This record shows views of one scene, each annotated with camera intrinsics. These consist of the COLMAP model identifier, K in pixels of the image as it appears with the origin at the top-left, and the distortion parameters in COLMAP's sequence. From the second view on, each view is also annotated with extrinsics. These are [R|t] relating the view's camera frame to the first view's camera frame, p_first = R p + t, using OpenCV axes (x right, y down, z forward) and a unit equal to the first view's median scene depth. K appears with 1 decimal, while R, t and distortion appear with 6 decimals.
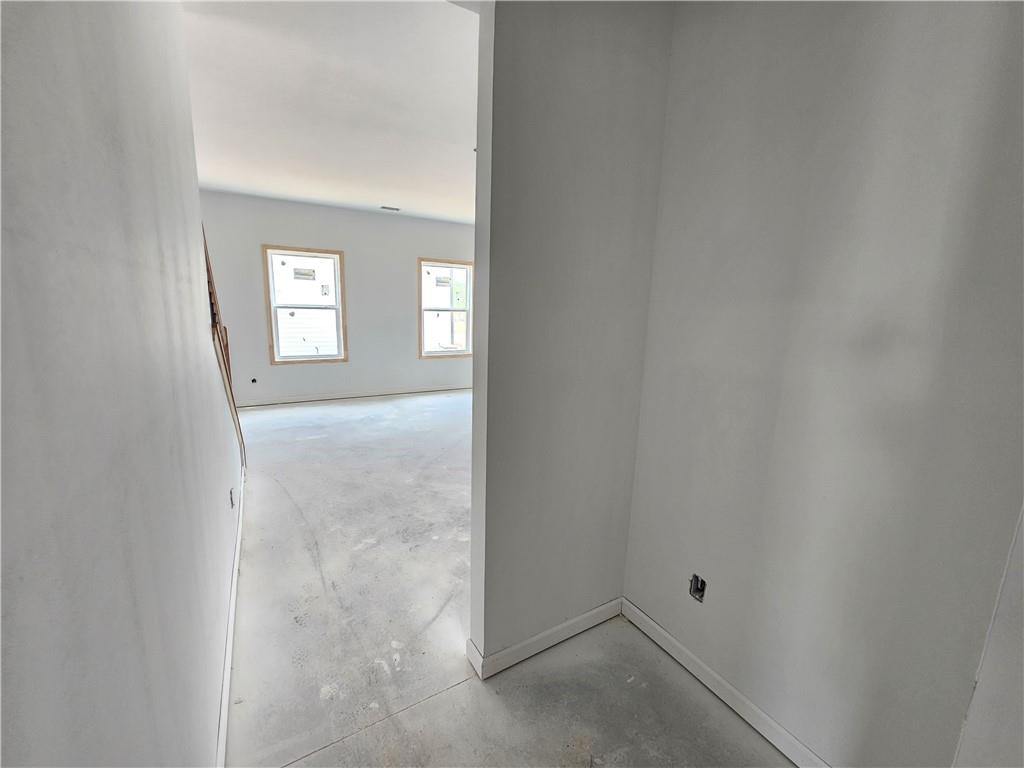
lens RADIAL K [[418.9, 0, 510.0], [0, 418.9, 382.2], [0, 0, 1]] dist [-0.000168, -0.000031]
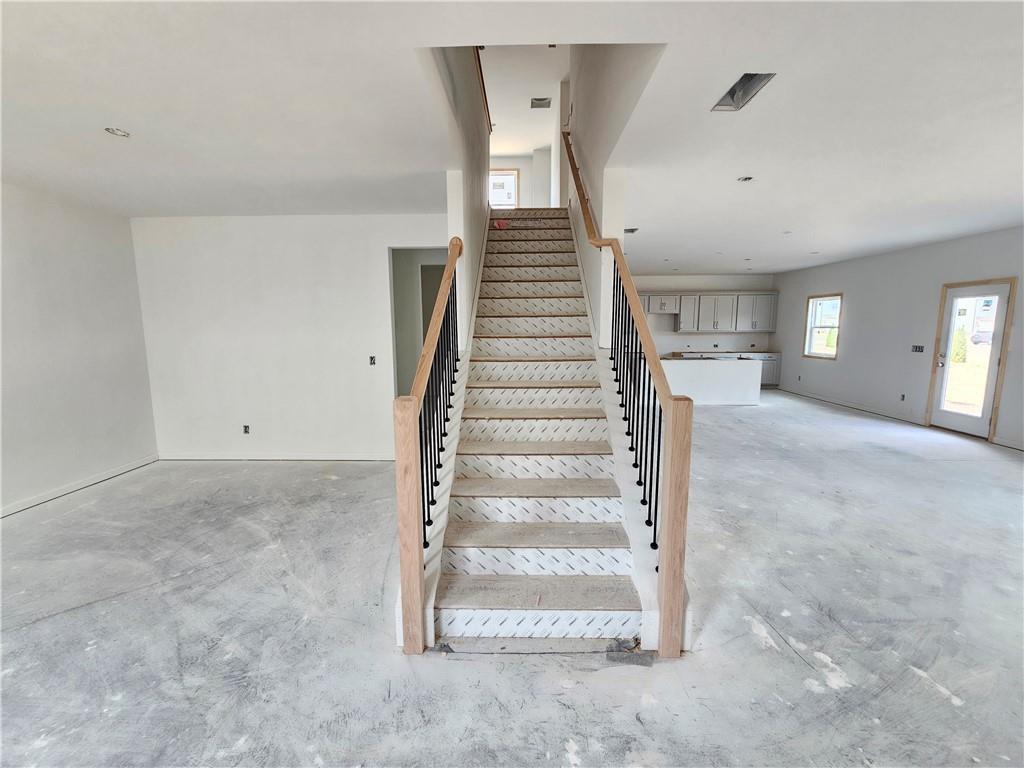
lens RADIAL K [[418.9, 0, 513.0], [0, 418.9, 381.5], [0, 0, 1]] dist [-0.000168, -0.000031]
pose [[-0.845714, -0.097763, 0.524605, -0.634945], [0.076591, 0.950659, 0.300634, -0.179326], [-0.528112, 0.294430, -0.796498, 0.785640]]
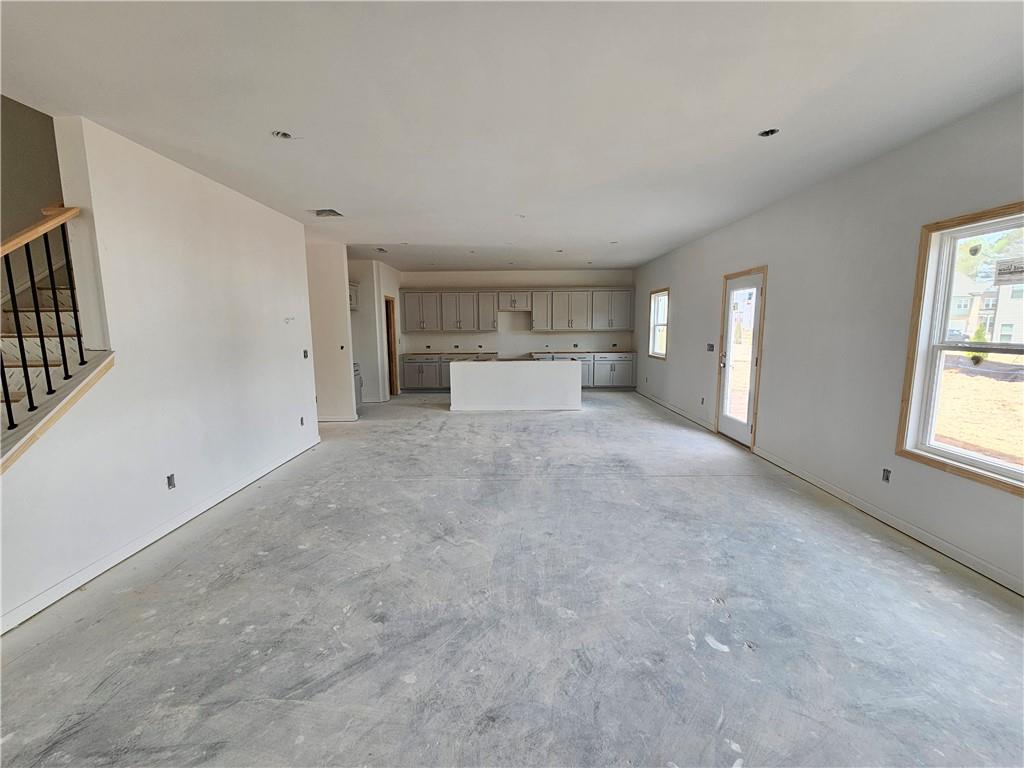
lens RADIAL K [[418.9, 0, 513.1], [0, 418.9, 384.1], [0, 0, 1]] dist [-0.000168, -0.000031]
pose [[-0.860517, -0.092887, 0.500881, -1.050231], [0.076288, 0.948651, 0.306989, -0.108700], [-0.503677, 0.302380, -0.809244, 0.394310]]
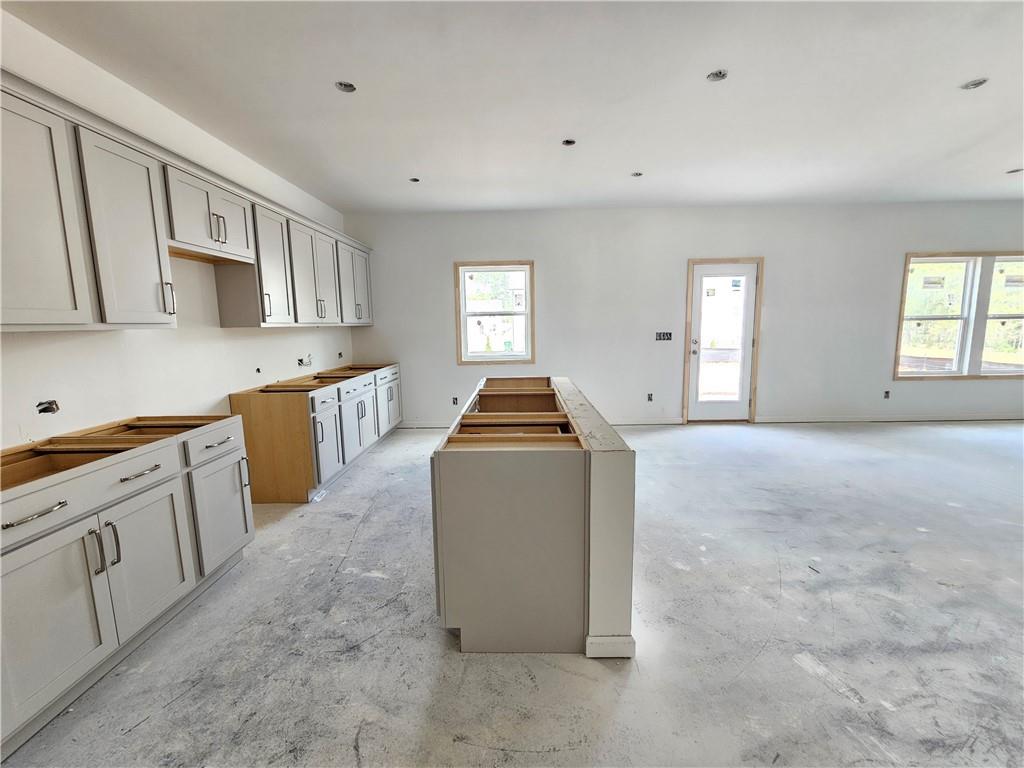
lens RADIAL K [[418.9, 0, 513.7], [0, 418.9, 380.1], [0, 0, 1]] dist [-0.000168, -0.000031]
pose [[-0.523217, 0.093286, -0.847078, 0.001582], [-0.154713, 0.967075, 0.202063, 0.108807], [0.838038, 0.236777, -0.491557, -0.476076]]
